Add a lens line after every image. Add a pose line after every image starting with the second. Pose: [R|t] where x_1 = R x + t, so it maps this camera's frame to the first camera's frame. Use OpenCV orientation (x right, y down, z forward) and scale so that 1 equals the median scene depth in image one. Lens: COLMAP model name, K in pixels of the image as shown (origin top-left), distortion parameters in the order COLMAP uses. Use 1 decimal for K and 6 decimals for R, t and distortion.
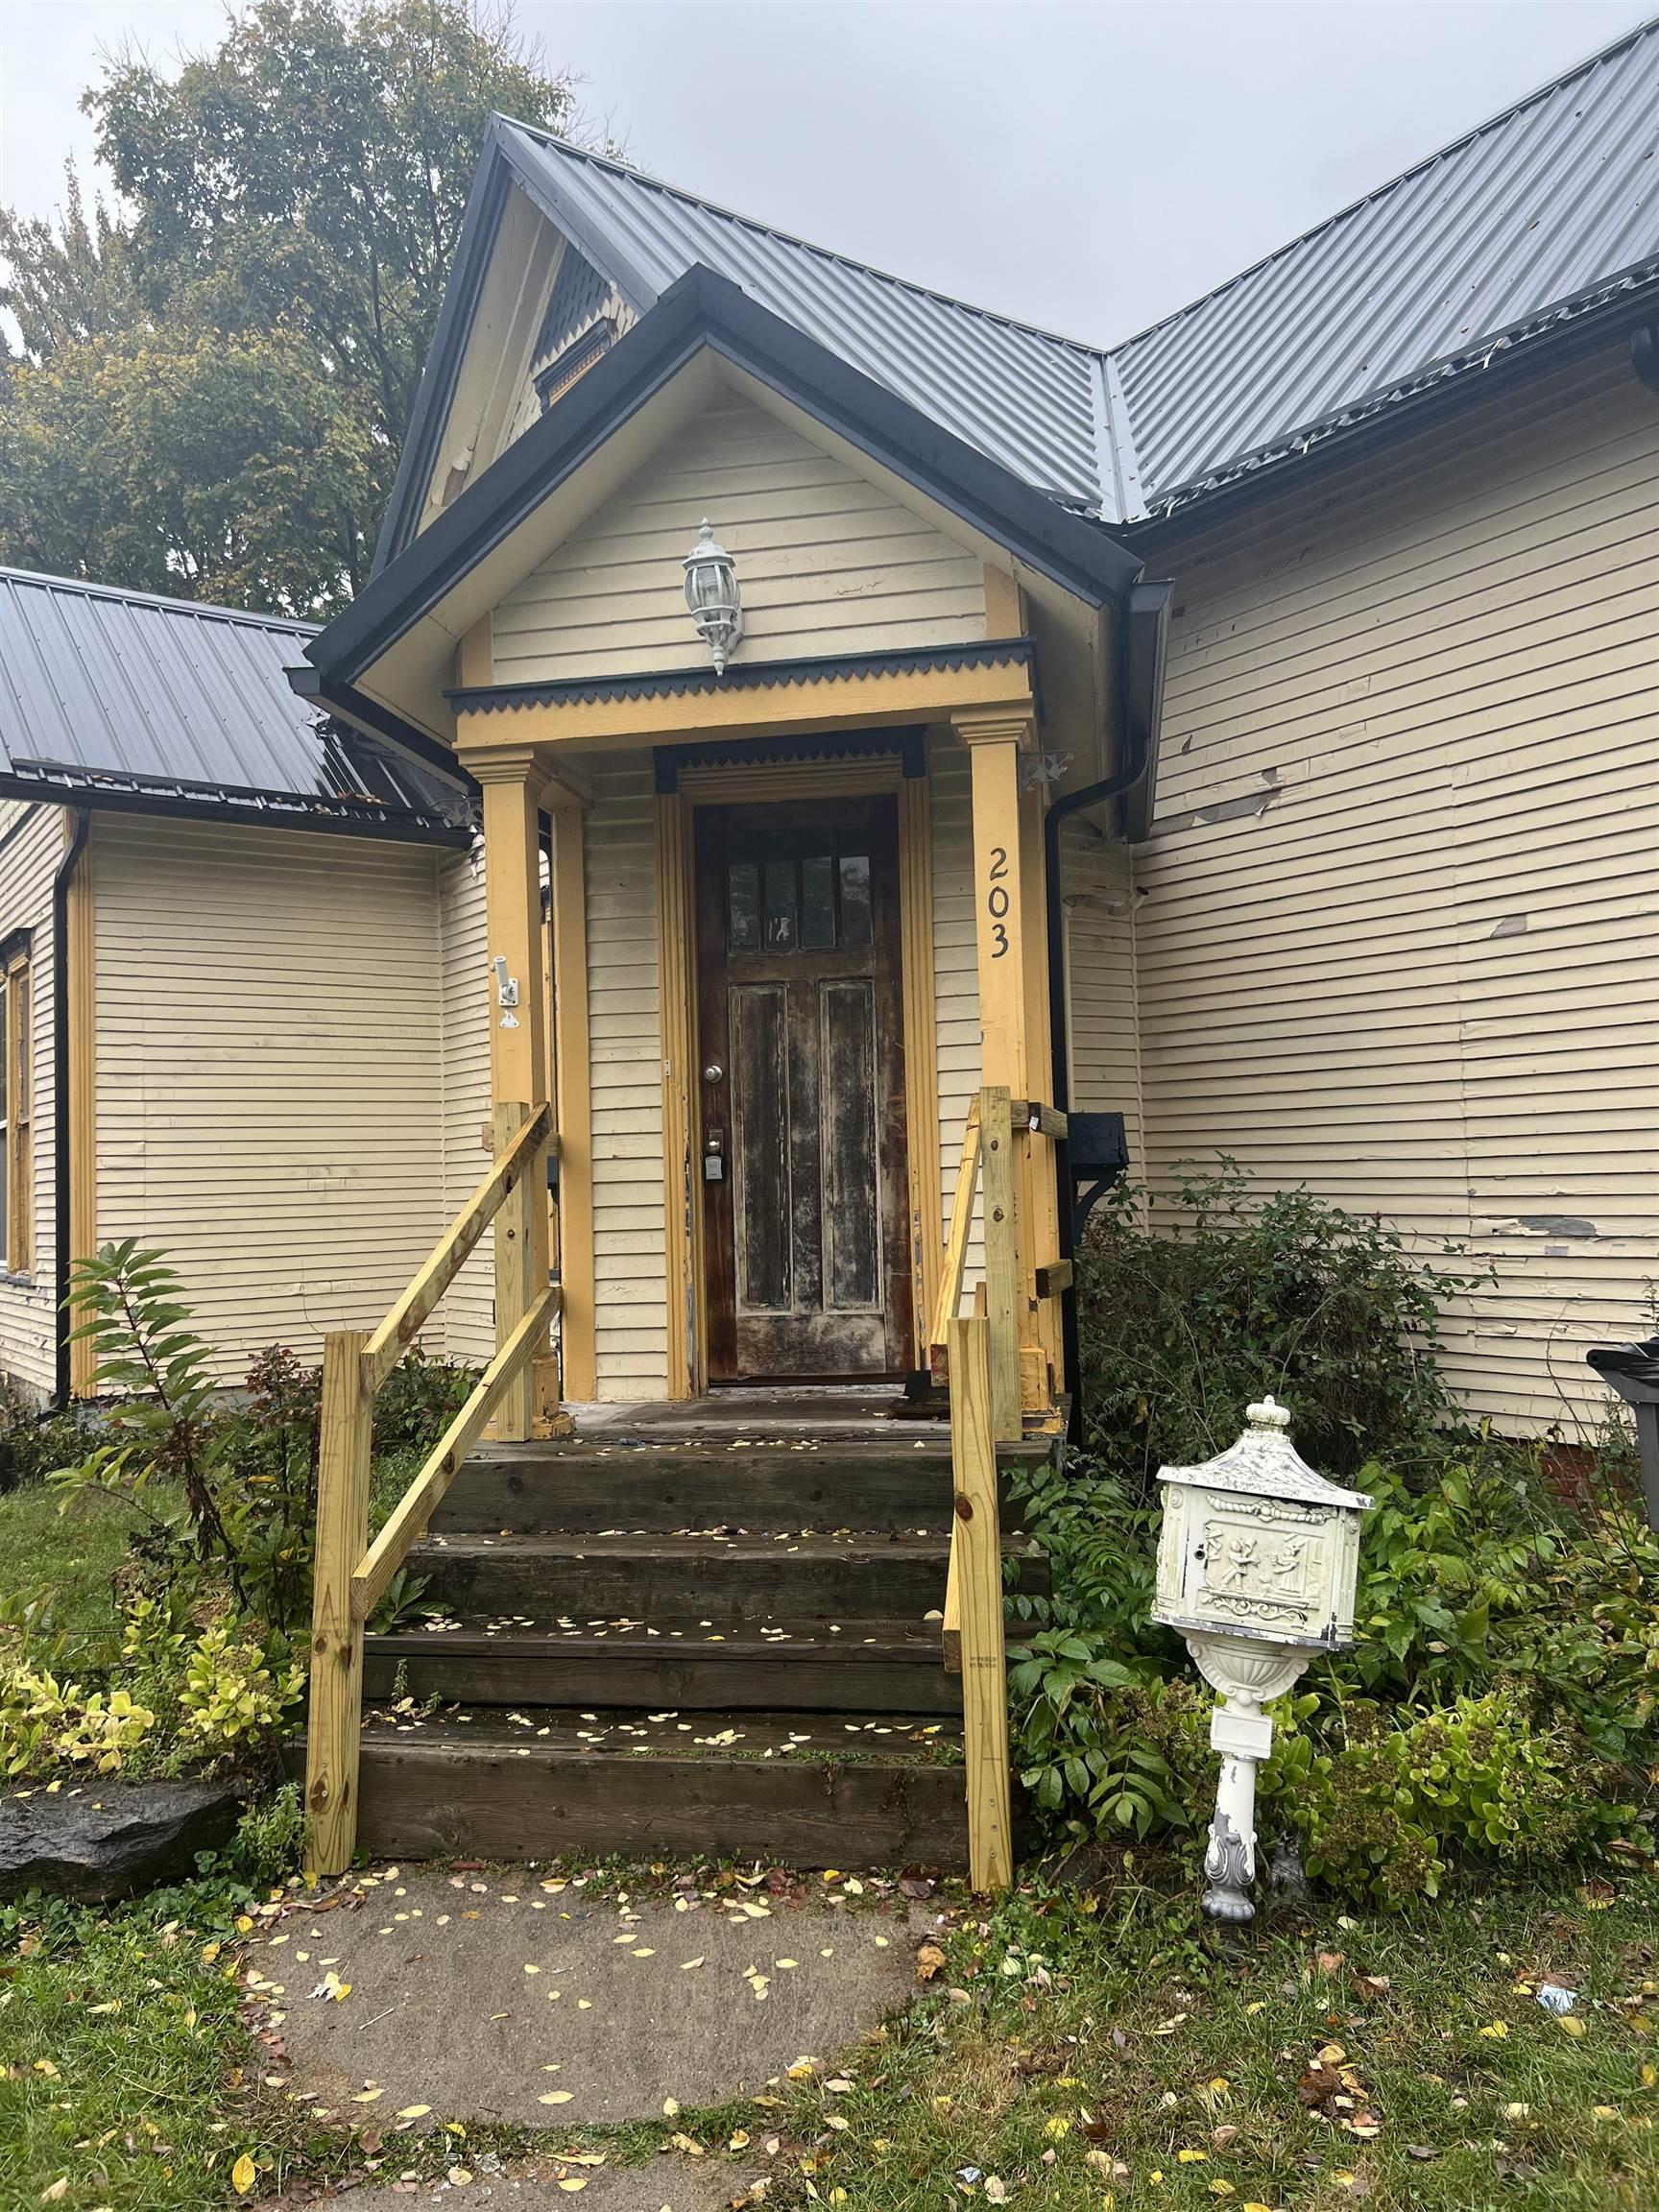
lens RADIAL K [[1601.5, 0, 838.3], [0, 1601.5, 1129.7], [0, 0, 1]] dist [0.076506, -0.065361]
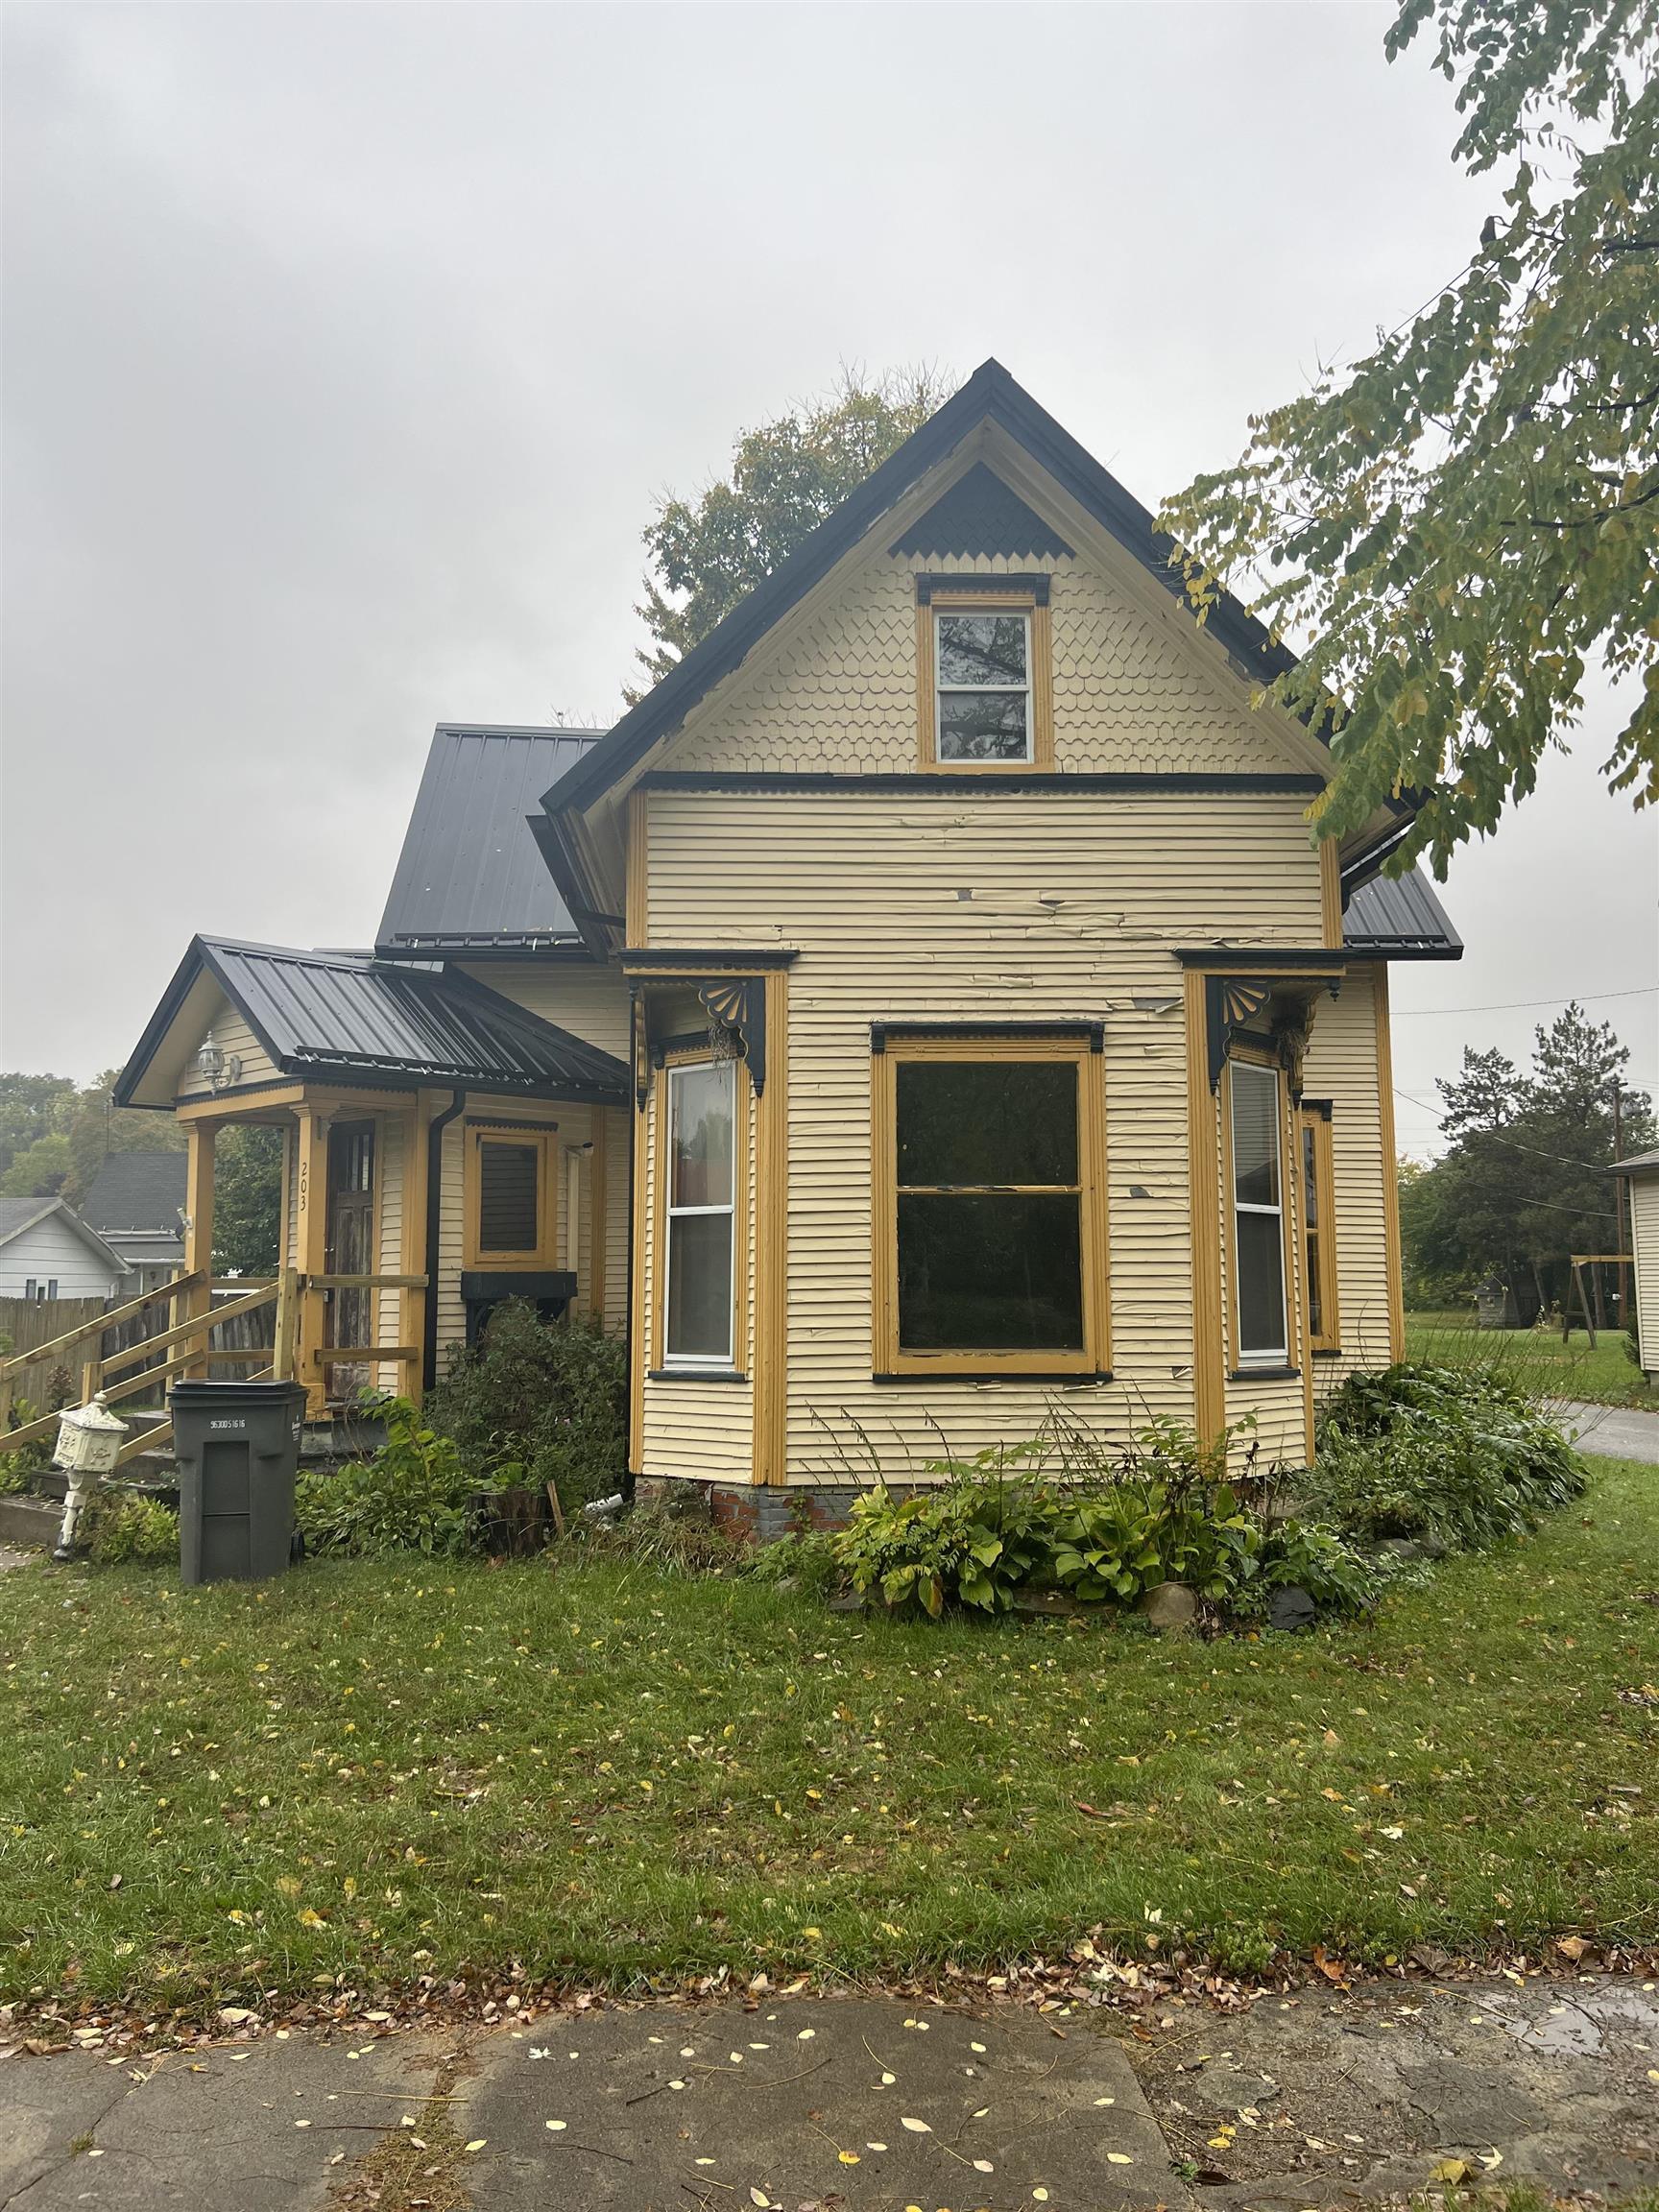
lens RADIAL K [[1648.5, 0, 840.7], [0, 1648.5, 1127.4], [0, 0, 1]] dist [0.209732, -0.479008]
pose [[0.829816, -0.025769, -0.557441, 1.731290], [0.002644, 0.999104, -0.042249, -0.102661], [0.558030, 0.033585, 0.829141, -0.470784]]
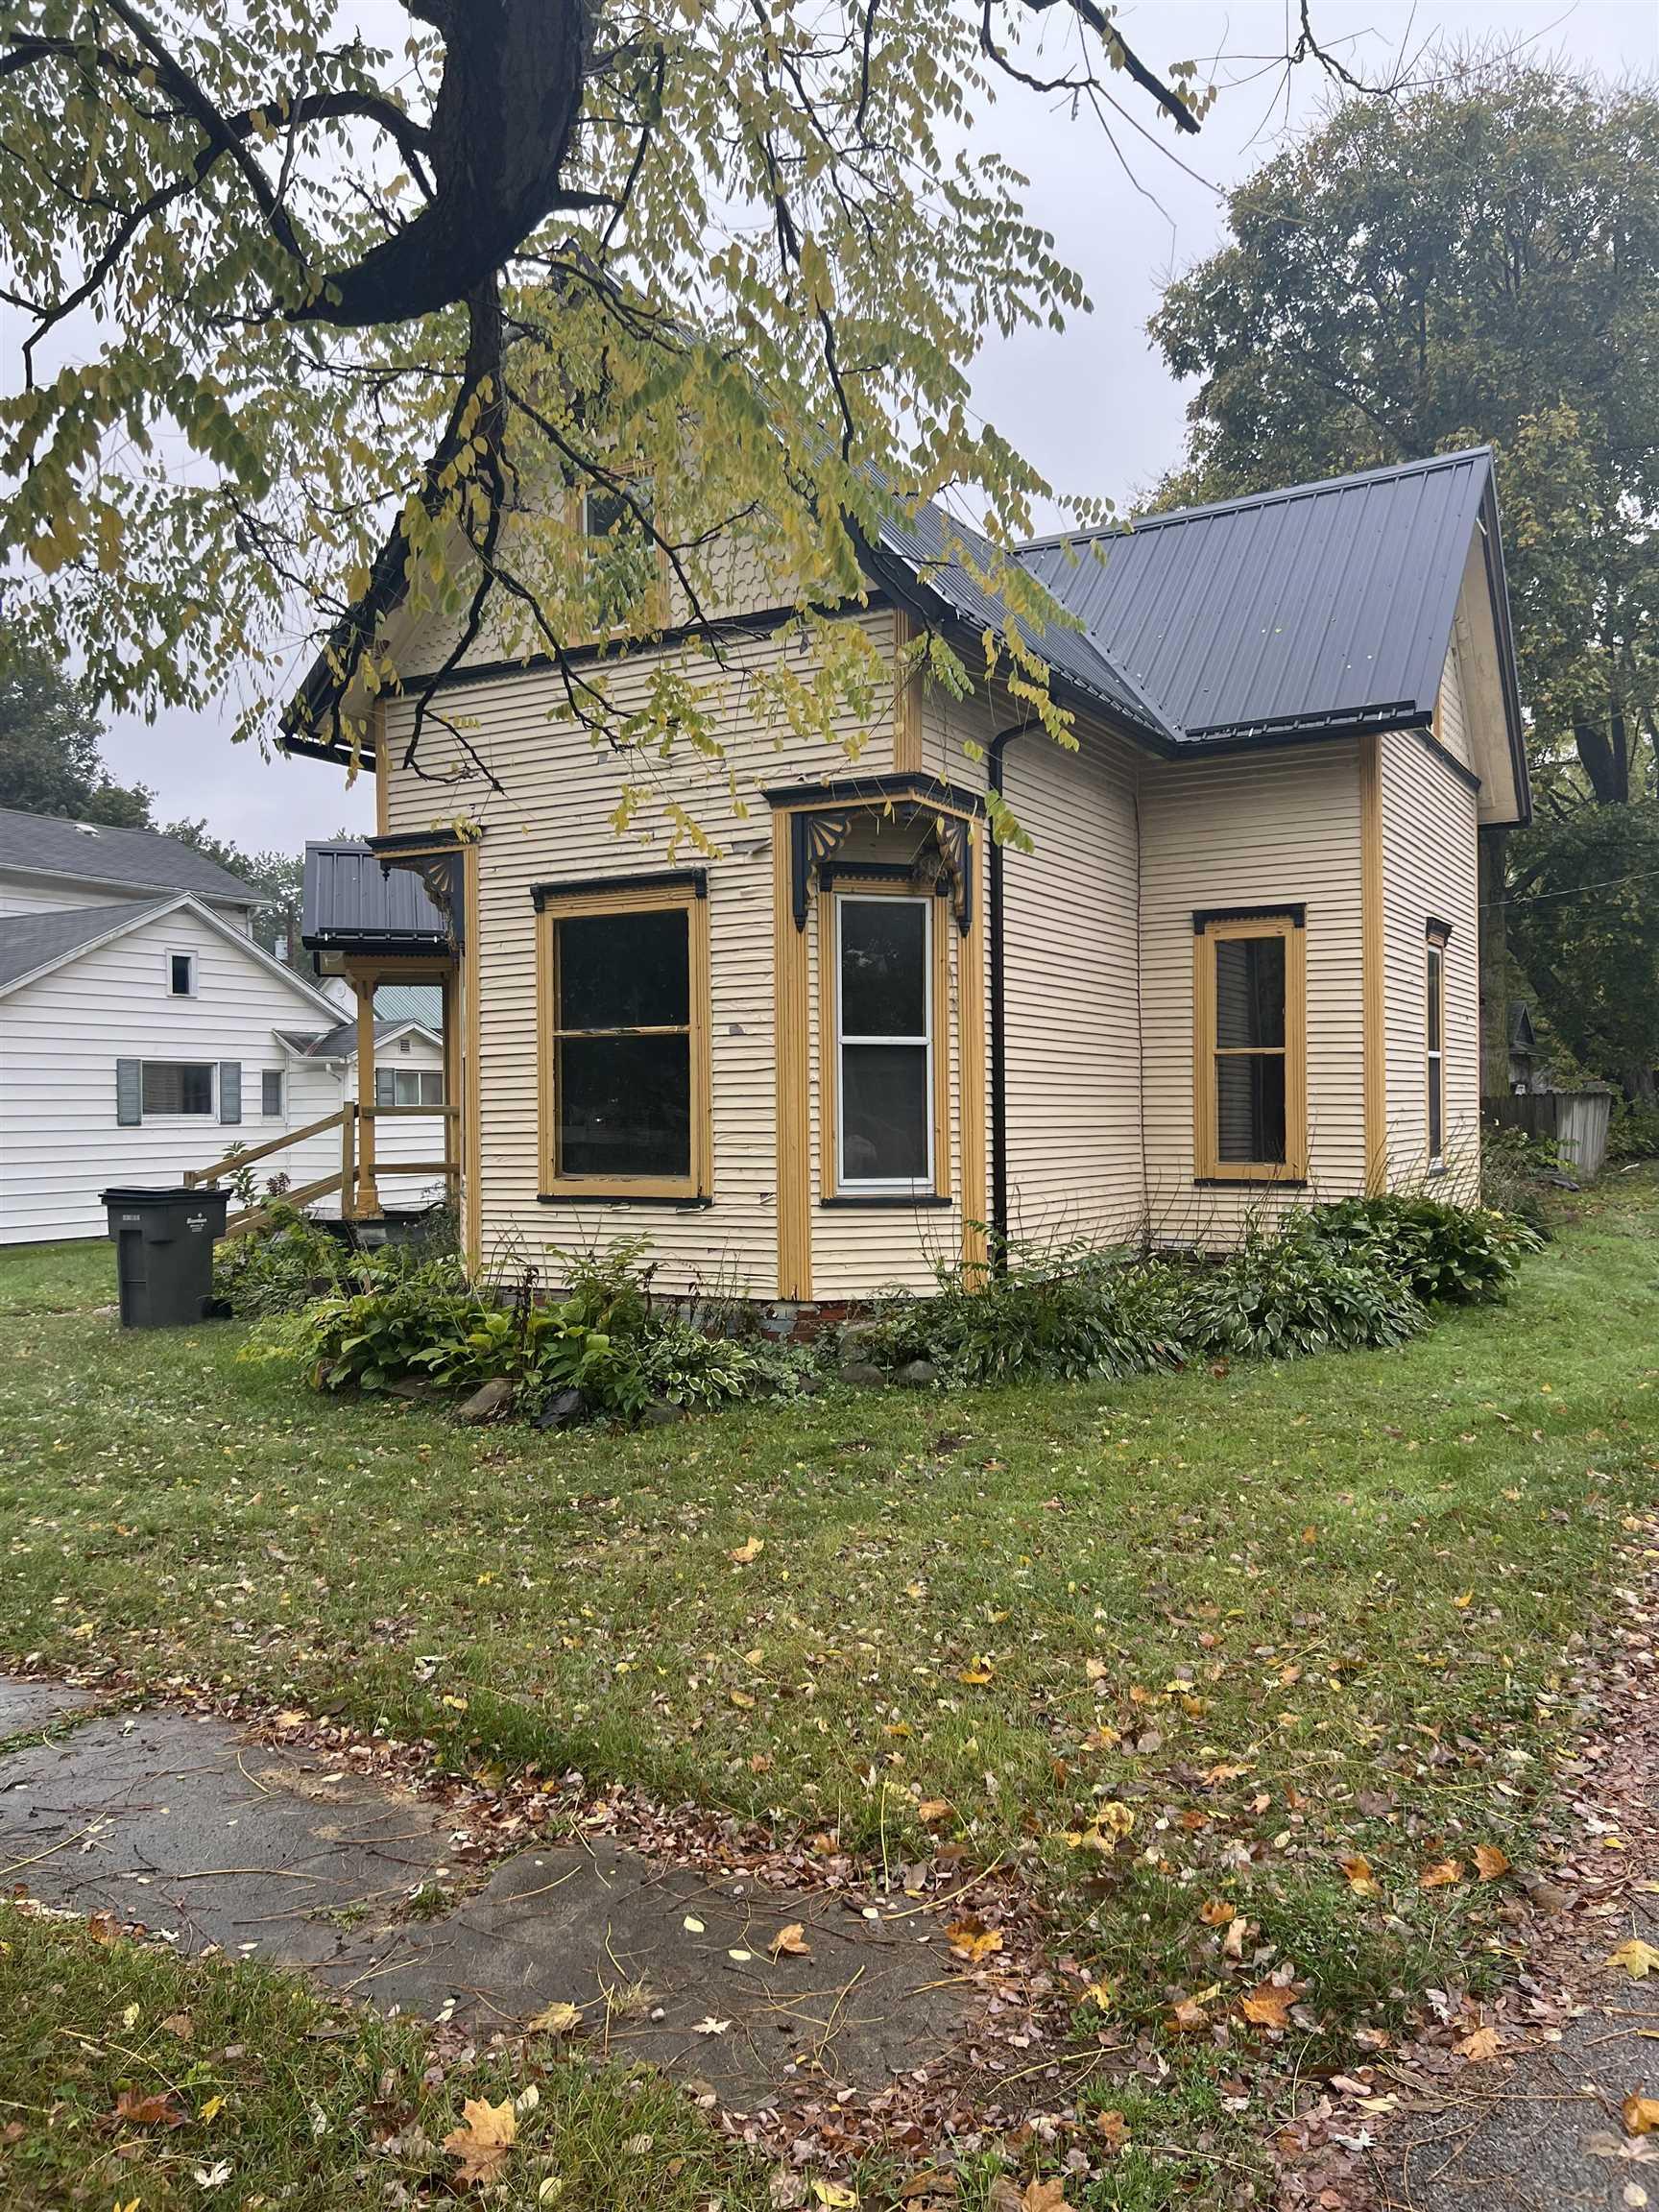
lens RADIAL K [[1648.5, 0, 840.7], [0, 1648.5, 1127.4], [0, 0, 1]] dist [0.209732, -0.479008]
pose [[0.399489, 0.037802, -0.915958, 2.702094], [0.037000, 0.997670, 0.057312, -0.100126], [0.915991, -0.056786, 0.397159, 0.480637]]
